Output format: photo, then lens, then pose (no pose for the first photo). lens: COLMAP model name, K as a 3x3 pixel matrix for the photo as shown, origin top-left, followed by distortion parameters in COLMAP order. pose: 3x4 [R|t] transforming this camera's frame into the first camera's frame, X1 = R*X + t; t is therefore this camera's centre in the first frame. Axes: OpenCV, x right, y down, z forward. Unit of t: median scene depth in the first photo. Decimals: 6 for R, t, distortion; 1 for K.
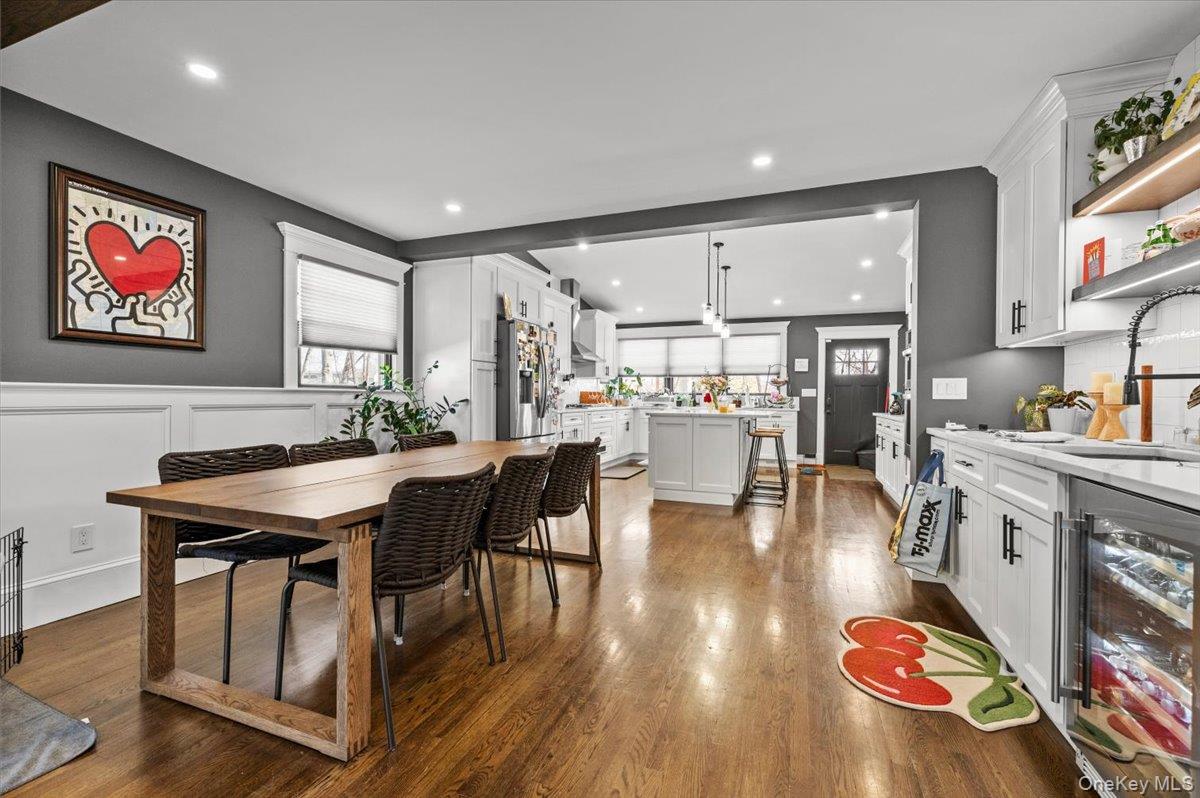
lens RADIAL K [[514.9, 0, 600.0], [0, 514.9, 399.0], [0, 0, 1]] dist [-0.002360, -0.000475]
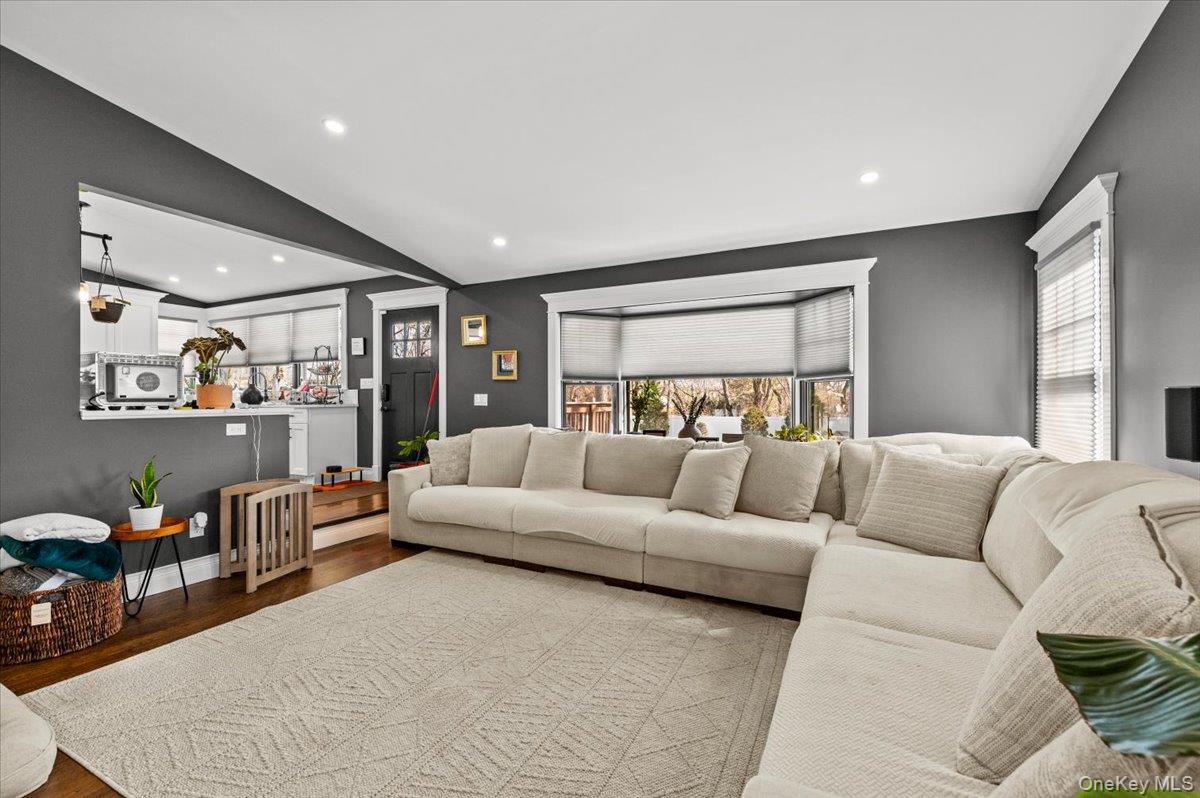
lens RADIAL K [[514.9, 0, 600.0], [0, 514.9, 399.0], [0, 0, 1]] dist [-0.002360, -0.000475]
pose [[0.995632, -0.011484, -0.092660, 1.595834], [0.011165, 0.999930, -0.003964, 0.032825], [0.092699, 0.002912, 0.995690, 0.585351]]
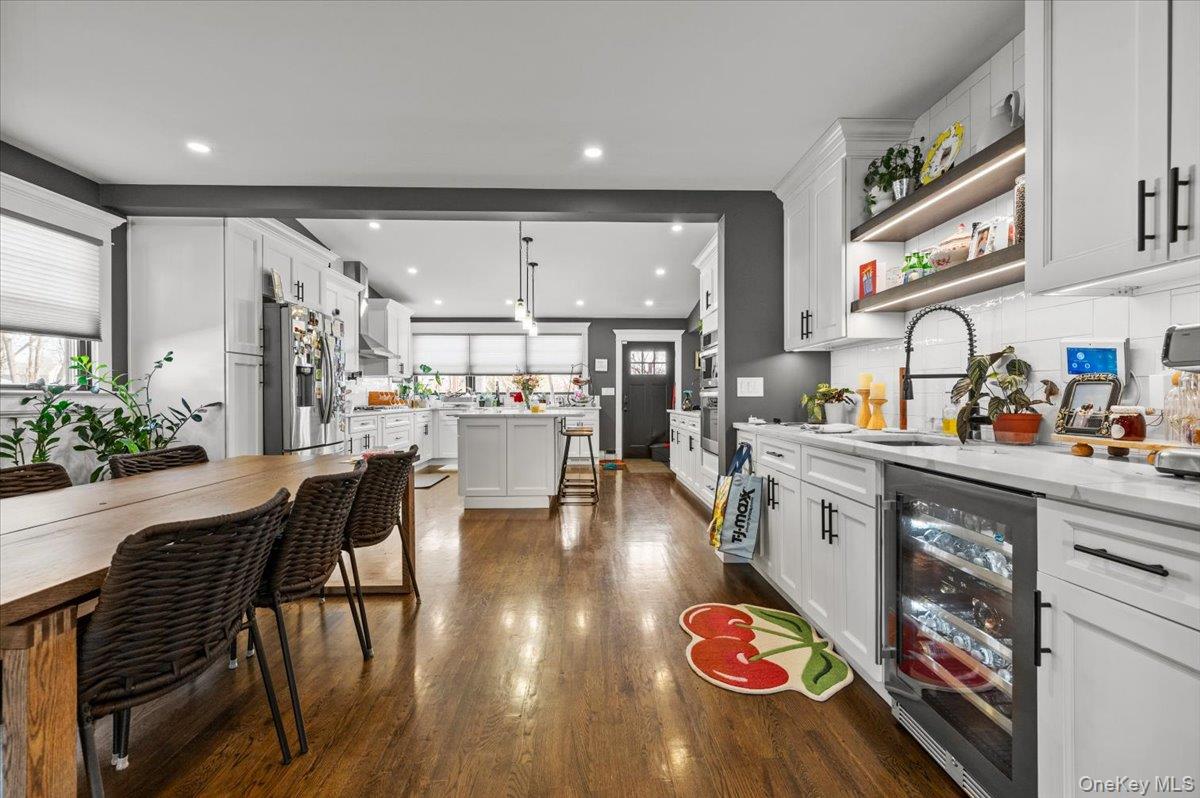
lens RADIAL K [[519.0, 0, 603.6], [0, 519.0, 397.0], [0, 0, 1]] dist [-0.000464, -0.000345]
pose [[0.918795, -0.010069, 0.394607, -0.038746], [0.011283, 0.999936, -0.000758, -0.000827], [-0.394575, 0.005149, 0.918850, 0.065217]]
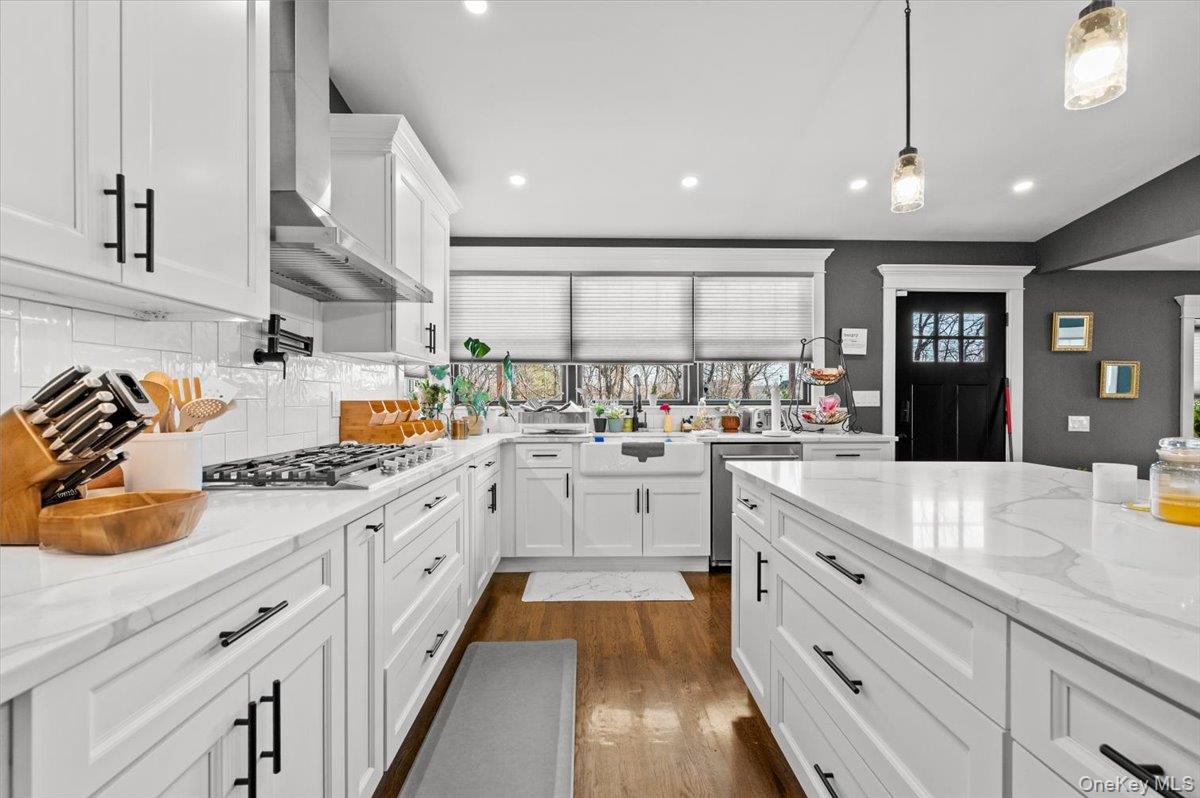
lens RADIAL K [[514.9, 0, 600.0], [0, 514.9, 399.0], [0, 0, 1]] dist [-0.002360, -0.000475]
pose [[0.923739, -0.008024, 0.382939, -0.025179], [0.009035, 0.999959, -0.000841, -0.027323], [-0.382917, 0.004237, 0.923773, 1.279458]]
